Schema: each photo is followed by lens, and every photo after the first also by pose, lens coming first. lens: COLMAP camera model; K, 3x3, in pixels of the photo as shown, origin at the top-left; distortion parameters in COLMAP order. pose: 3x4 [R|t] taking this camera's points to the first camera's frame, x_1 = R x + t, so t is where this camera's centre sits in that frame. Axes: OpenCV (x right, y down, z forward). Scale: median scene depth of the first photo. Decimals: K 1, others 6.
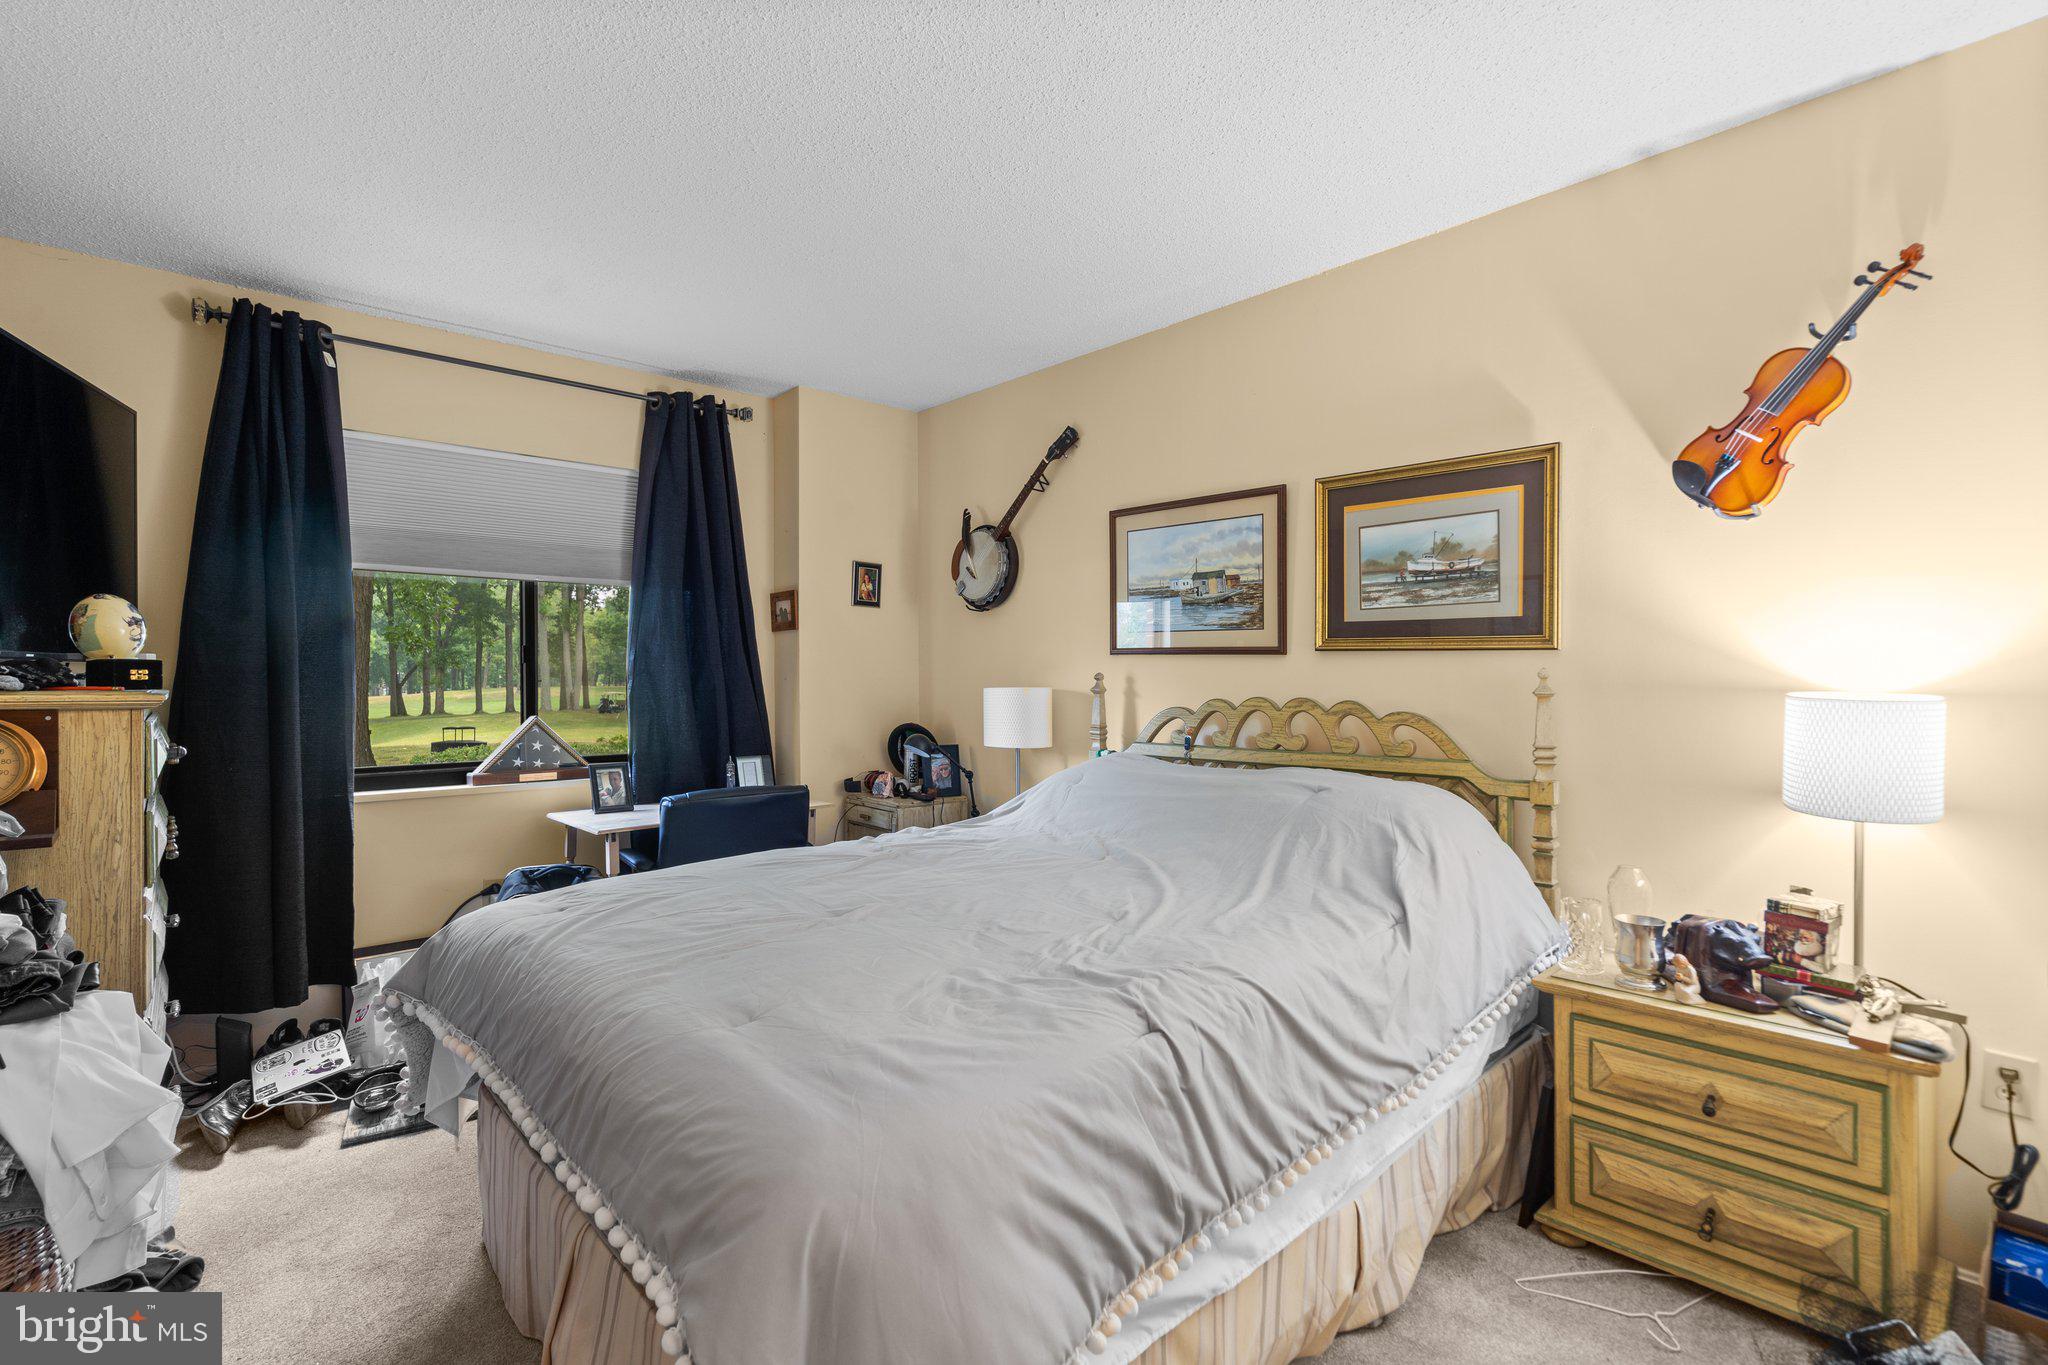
lens RADIAL K [[953.4, 0, 1032.6], [0, 953.4, 665.3], [0, 0, 1]] dist [-0.002238, 0.000875]
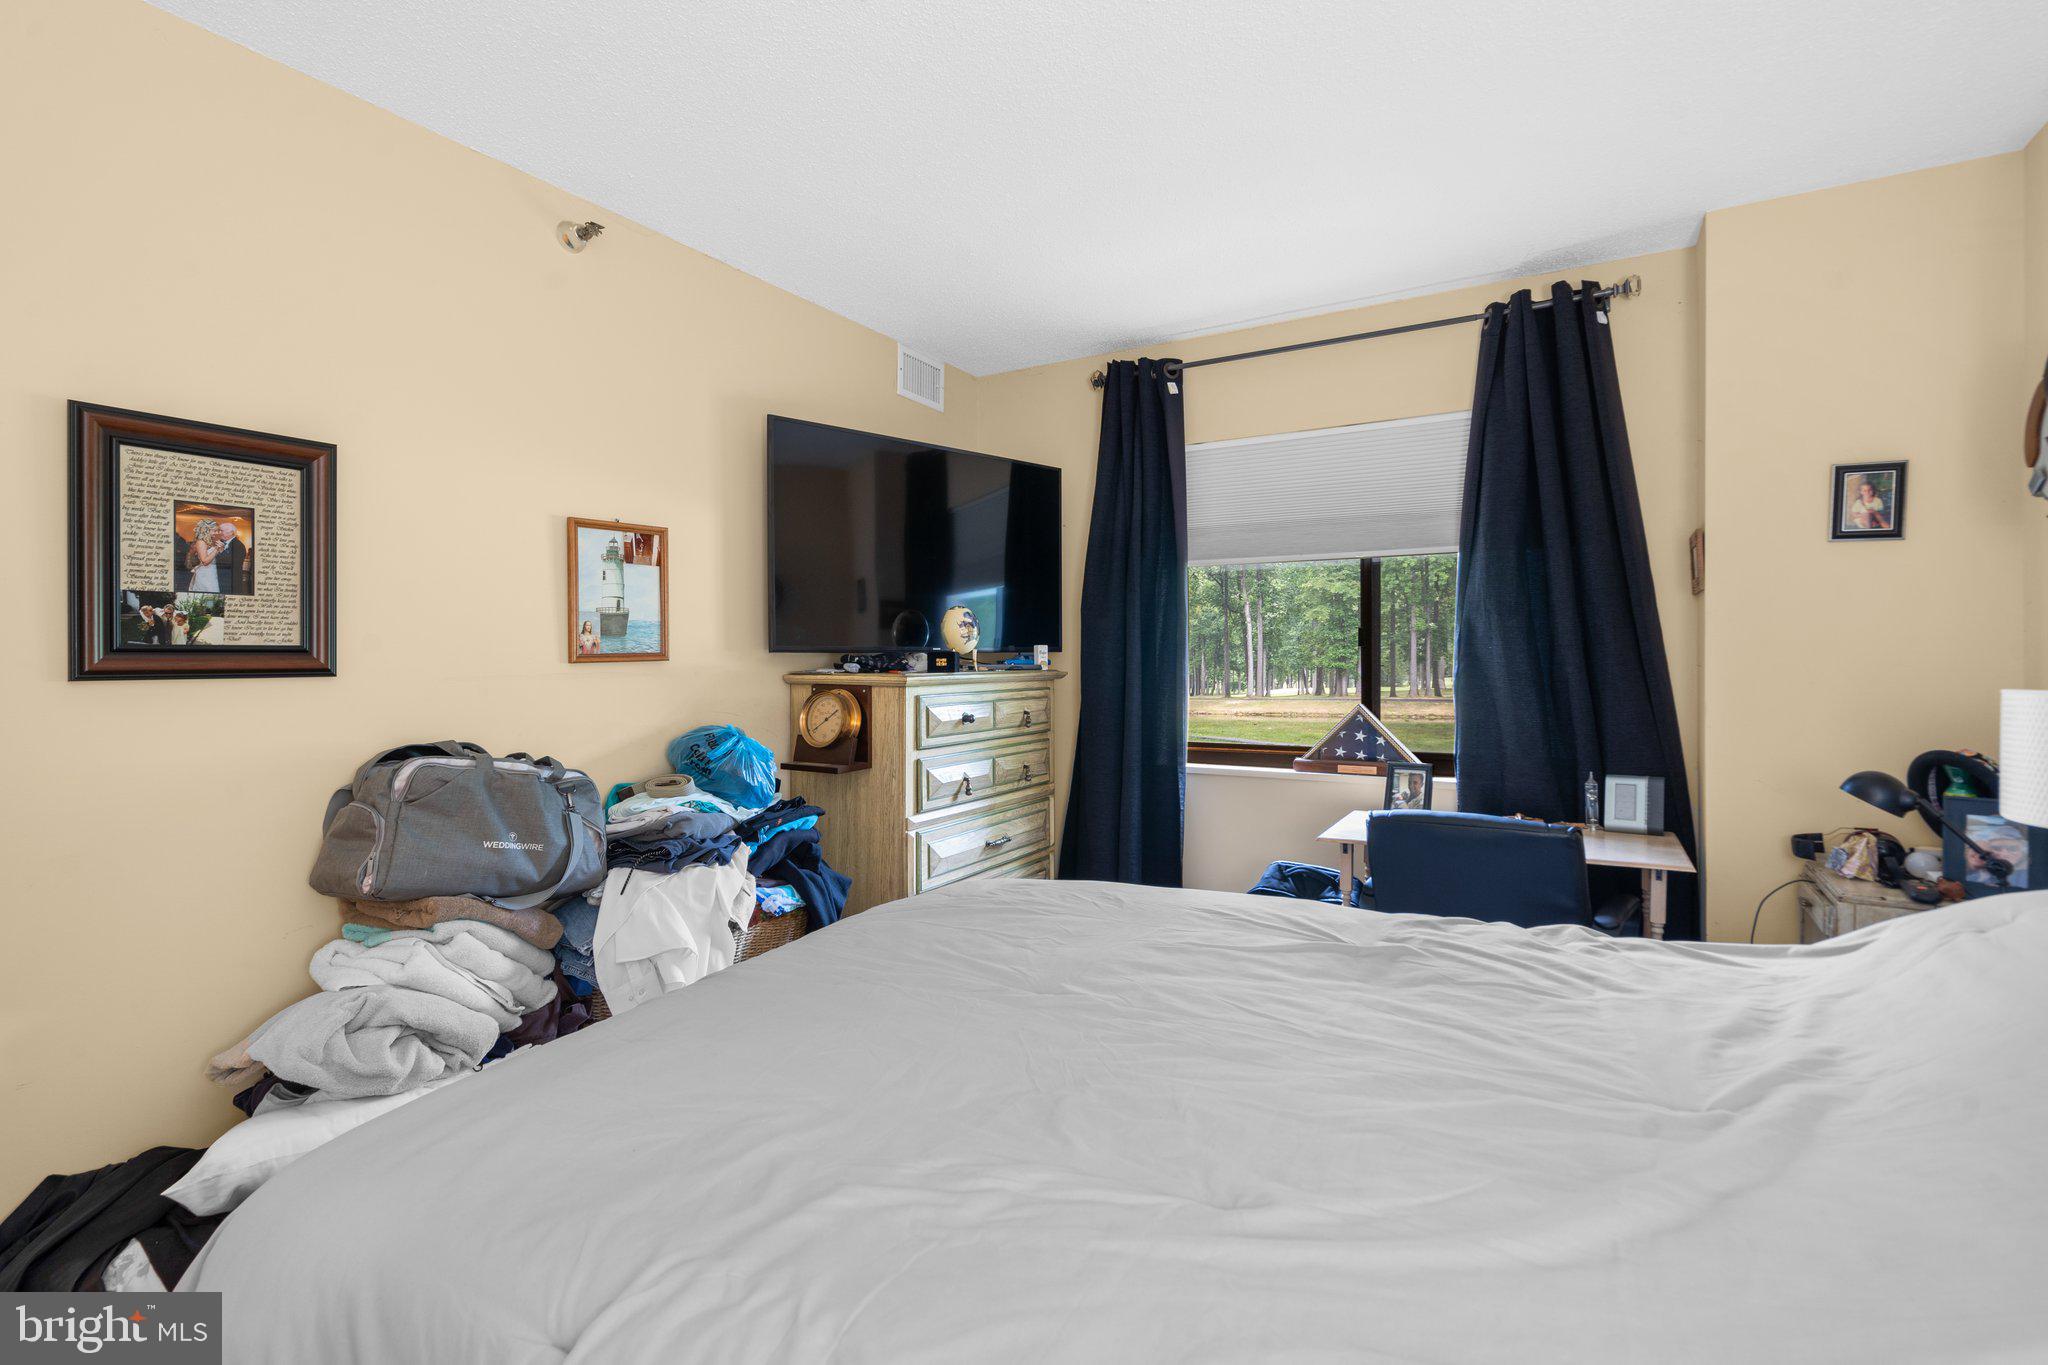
lens RADIAL K [[948.2, 0, 1023.6], [0, 948.2, 658.6], [0, 0, 1]] dist [-0.000965, 0.000510]
pose [[0.296971, -0.000244, -0.954886, 0.268588], [0.013832, 0.999896, 0.004047, 0.000547], [0.954786, -0.014410, 0.296944, 0.419800]]
